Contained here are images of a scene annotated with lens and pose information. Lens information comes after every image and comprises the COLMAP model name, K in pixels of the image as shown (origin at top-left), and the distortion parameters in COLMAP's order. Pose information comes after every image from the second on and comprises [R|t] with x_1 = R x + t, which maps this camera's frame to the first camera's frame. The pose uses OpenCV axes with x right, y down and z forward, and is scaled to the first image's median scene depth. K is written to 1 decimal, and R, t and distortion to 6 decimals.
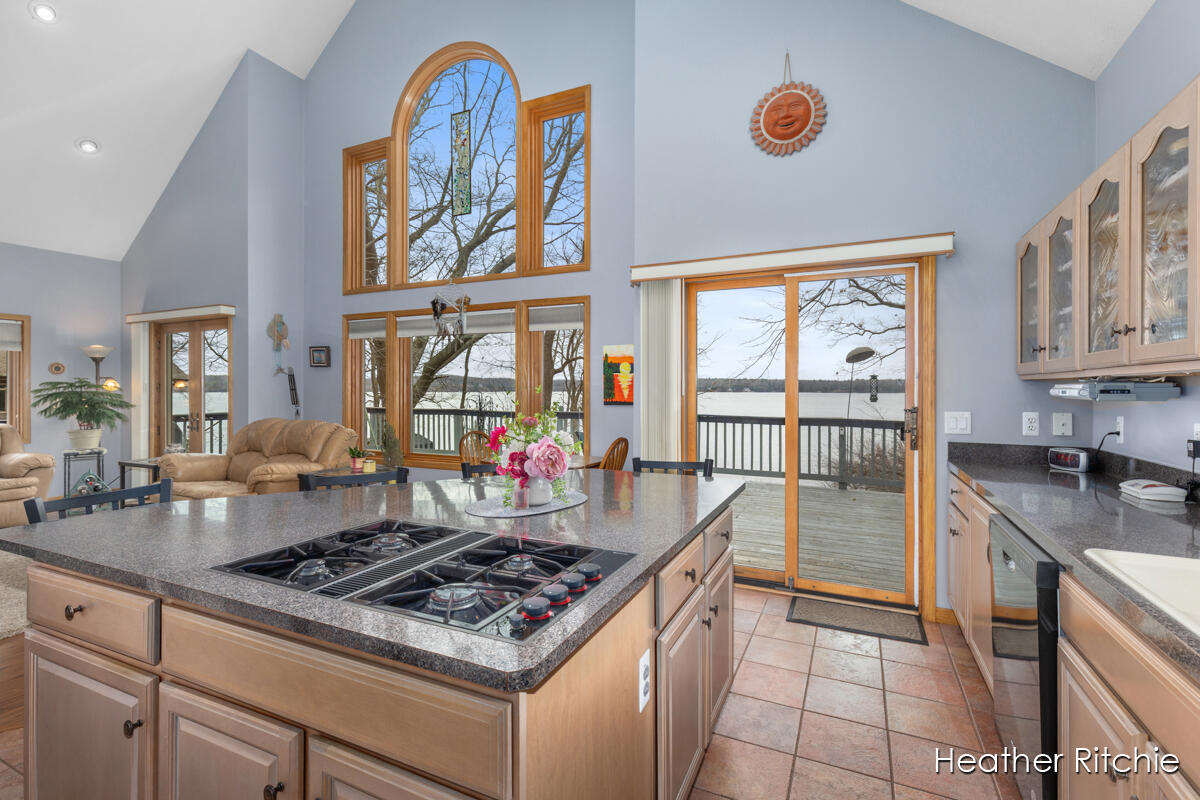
lens RADIAL K [[542.2, 0, 597.9], [0, 542.2, 388.9], [0, 0, 1]] dist [0.010646, -0.003014]
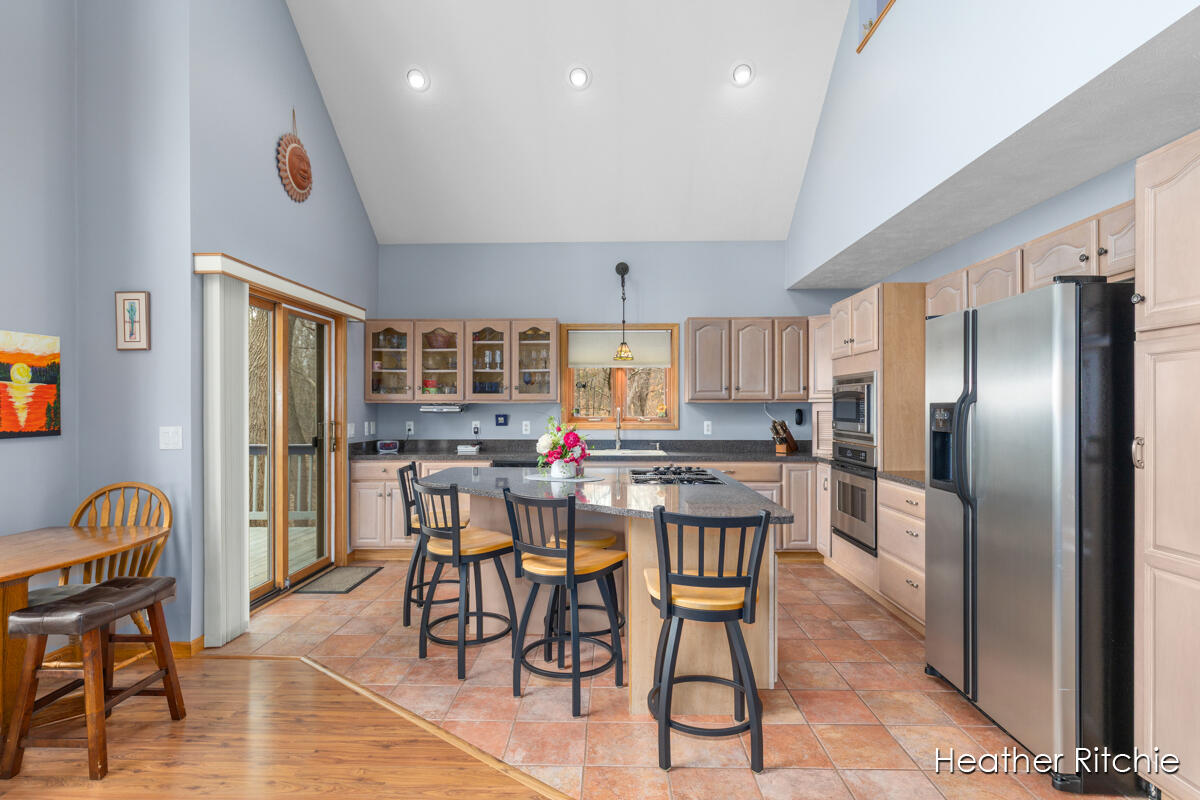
lens RADIAL K [[594.0, 0, 596.8], [0, 594.0, 407.1], [0, 0, 1]] dist [0.004267, -0.000281]
pose [[-0.399170, -0.000591, 0.916877, -0.690928], [-0.000921, 1.000000, 0.000243, -0.002823], [-0.916877, -0.000747, -0.399170, 0.617889]]
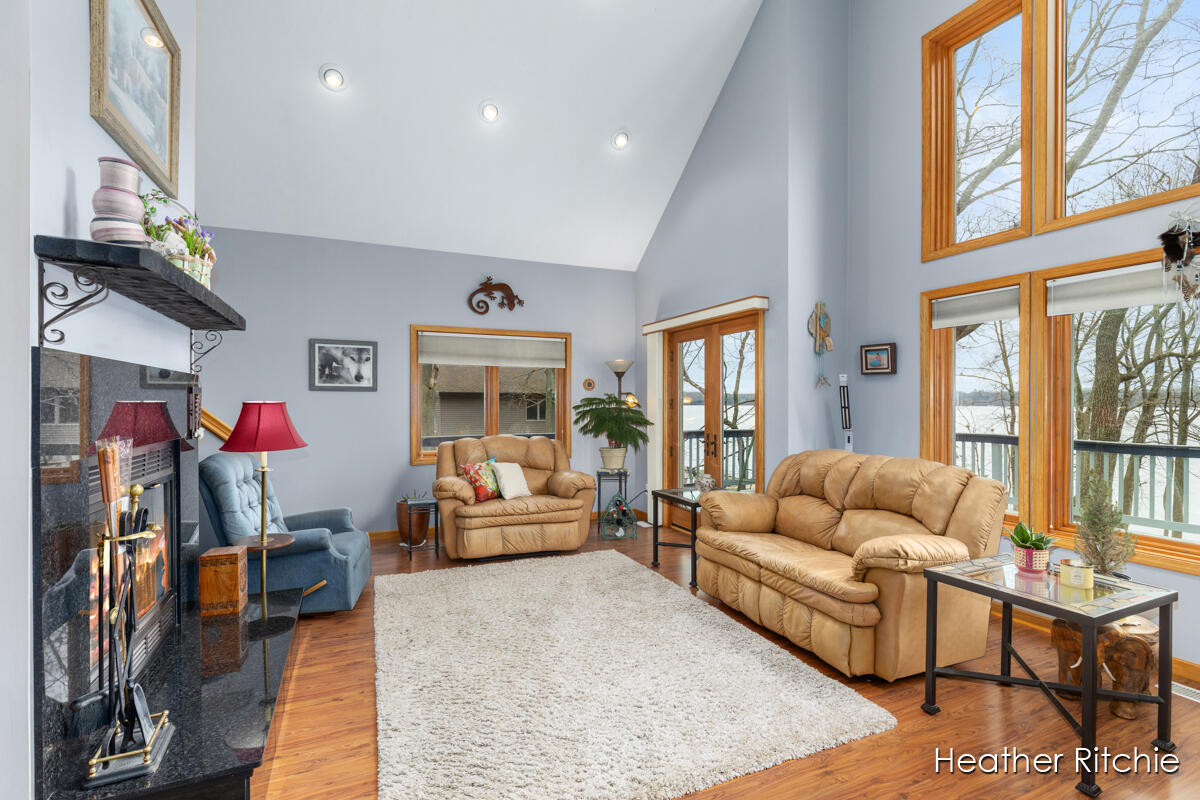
lens RADIAL K [[558.9, 0, 599.9], [0, 558.9, 400.9], [0, 0, 1]] dist [0.003464, -0.000837]
pose [[0.763349, -0.000510, -0.645986, -0.390951], [-0.000945, 0.999998, -0.001906, -0.006385], [0.645985, 0.002065, 0.763347, 0.289232]]
